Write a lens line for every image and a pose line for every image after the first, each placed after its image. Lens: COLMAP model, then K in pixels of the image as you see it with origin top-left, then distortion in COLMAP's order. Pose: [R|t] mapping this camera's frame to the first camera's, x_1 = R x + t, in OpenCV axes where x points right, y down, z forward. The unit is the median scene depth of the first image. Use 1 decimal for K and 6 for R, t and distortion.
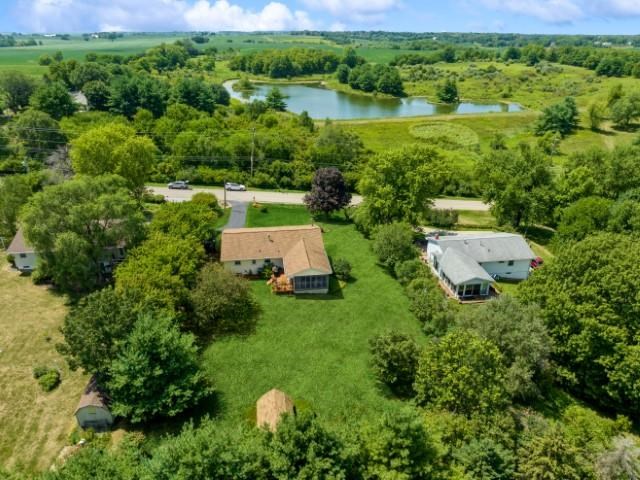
lens RADIAL K [[450.7, 0, 322.3], [0, 450.7, 237.4], [0, 0, 1]] dist [-0.062385, 0.030225]
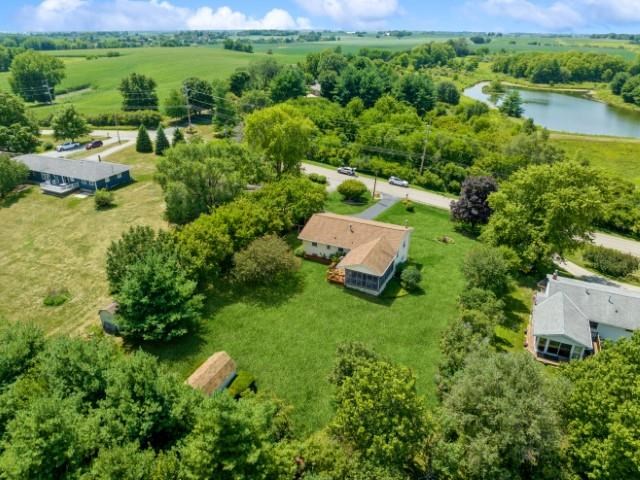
lens RADIAL K [[450.7, 0, 322.3], [0, 450.7, 237.4], [0, 0, 1]] dist [-0.062385, 0.030225]
pose [[0.834795, 0.229311, -0.500534, 0.104231], [-0.229764, 0.971284, 0.061776, -0.008183], [0.500327, 0.063434, 0.863510, 0.033520]]
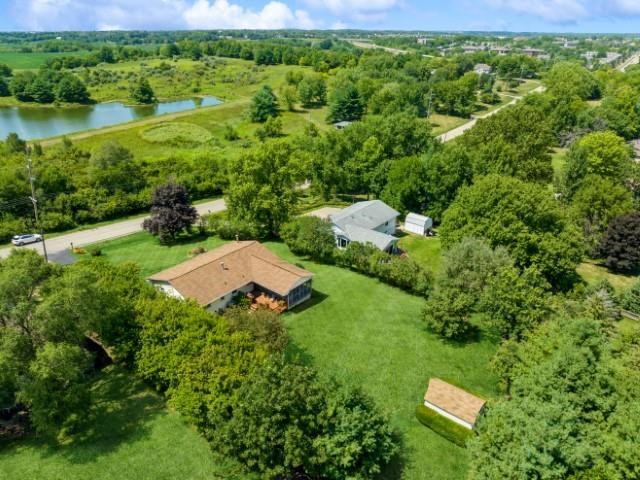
lens RADIAL K [[450.7, 0, 322.3], [0, 450.7, 237.4], [0, 0, 1]] dist [-0.062385, 0.030225]
pose [[0.733569, -0.286790, 0.616139, -0.155053], [0.283511, 0.953084, 0.106080, -0.028301], [-0.617655, 0.096865, 0.780461, 0.059746]]
